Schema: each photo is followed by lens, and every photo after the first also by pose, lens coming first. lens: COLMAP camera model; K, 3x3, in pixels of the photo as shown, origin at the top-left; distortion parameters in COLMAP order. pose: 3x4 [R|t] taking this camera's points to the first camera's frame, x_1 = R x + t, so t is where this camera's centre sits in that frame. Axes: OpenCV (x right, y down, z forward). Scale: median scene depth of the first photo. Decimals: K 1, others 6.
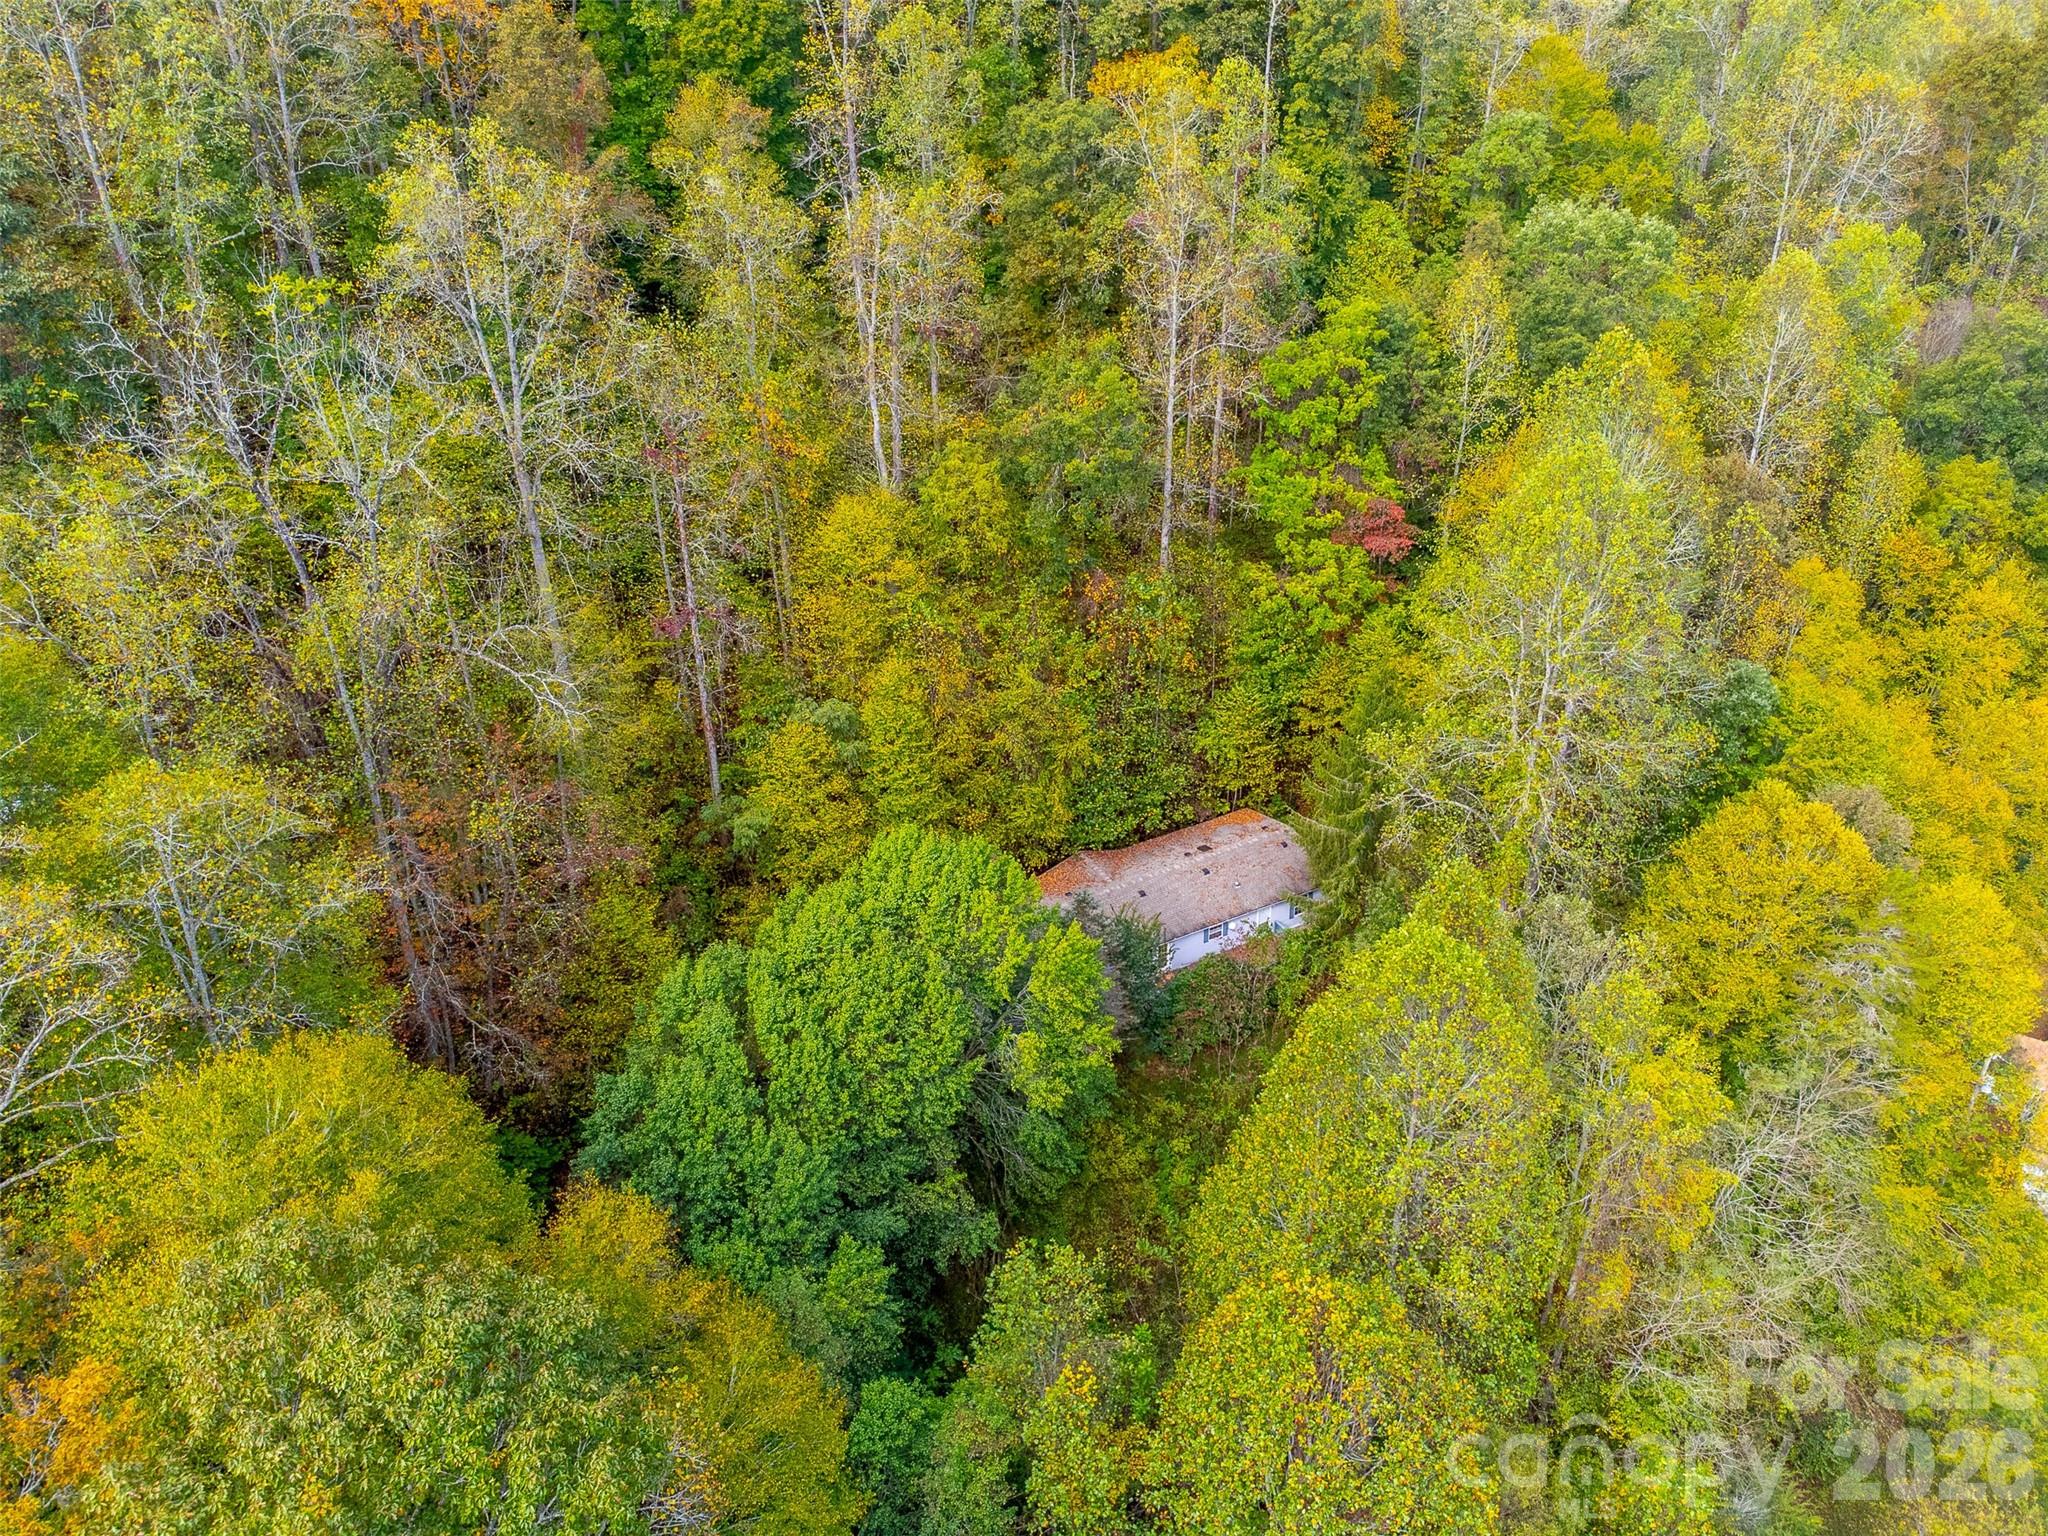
lens RADIAL K [[1606.2, 0, 1031.3], [0, 1606.2, 772.2], [0, 0, 1]] dist [0.054871, -0.061812]
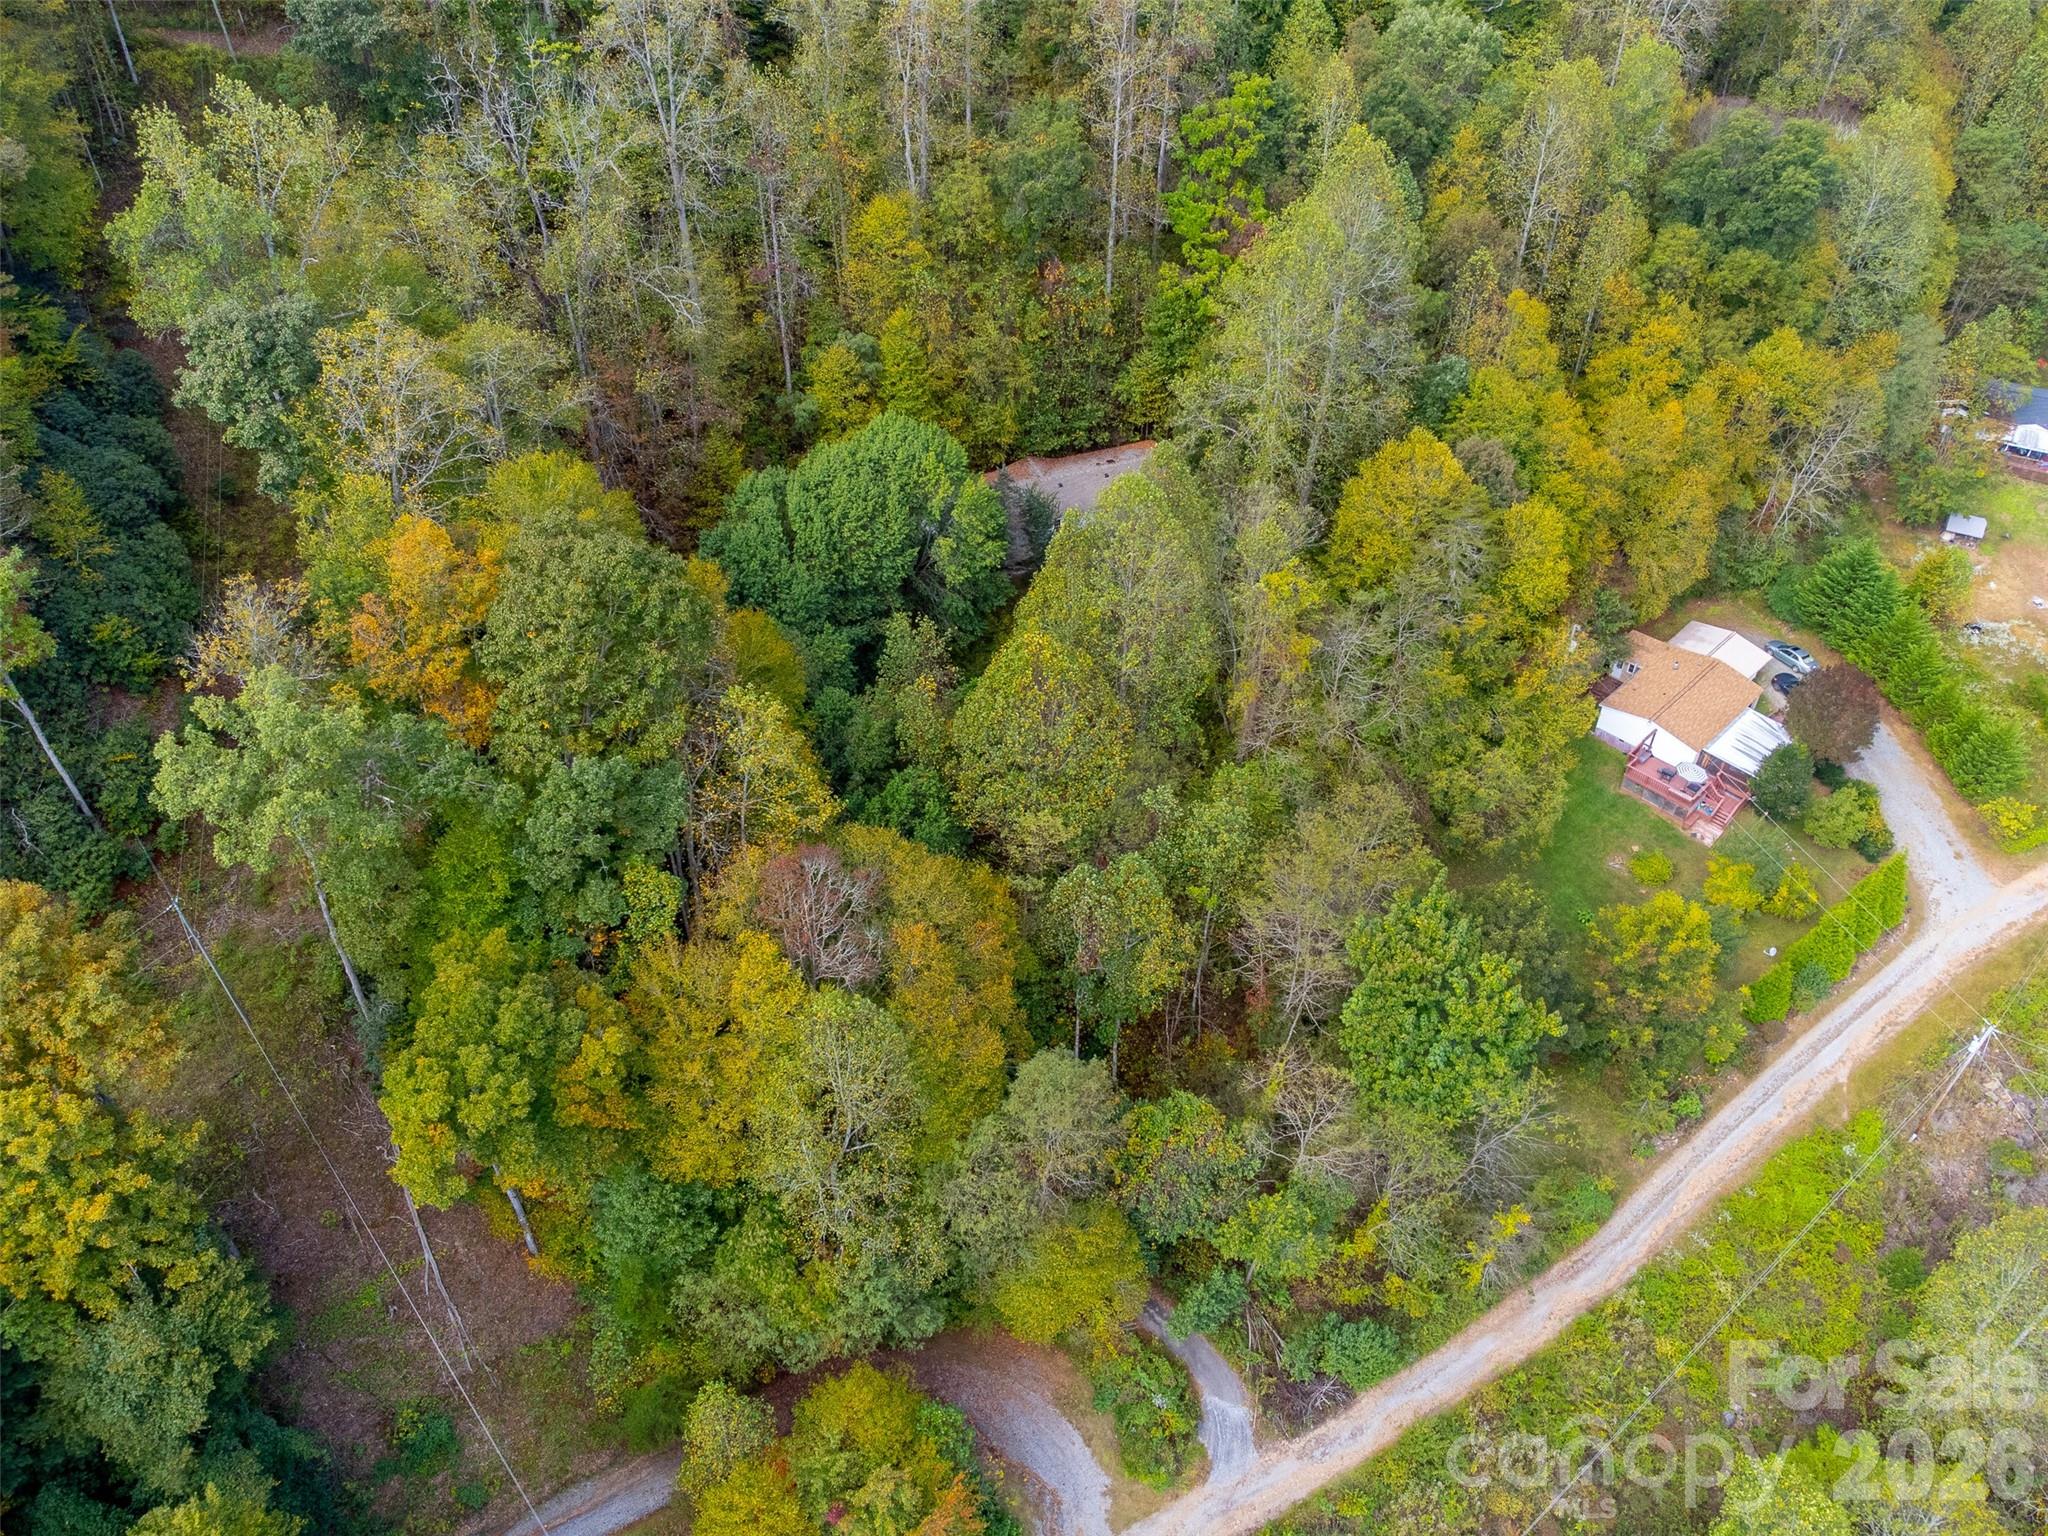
lens RADIAL K [[1606.2, 0, 1023.5], [0, 1606.2, 777.6], [0, 0, 1]] dist [0.054871, -0.061812]
pose [[0.991719, 0.103428, -0.076130, 0.191380], [-0.087210, 0.977519, 0.191965, 0.061229], [0.094273, -0.183736, 0.978444, -0.583868]]
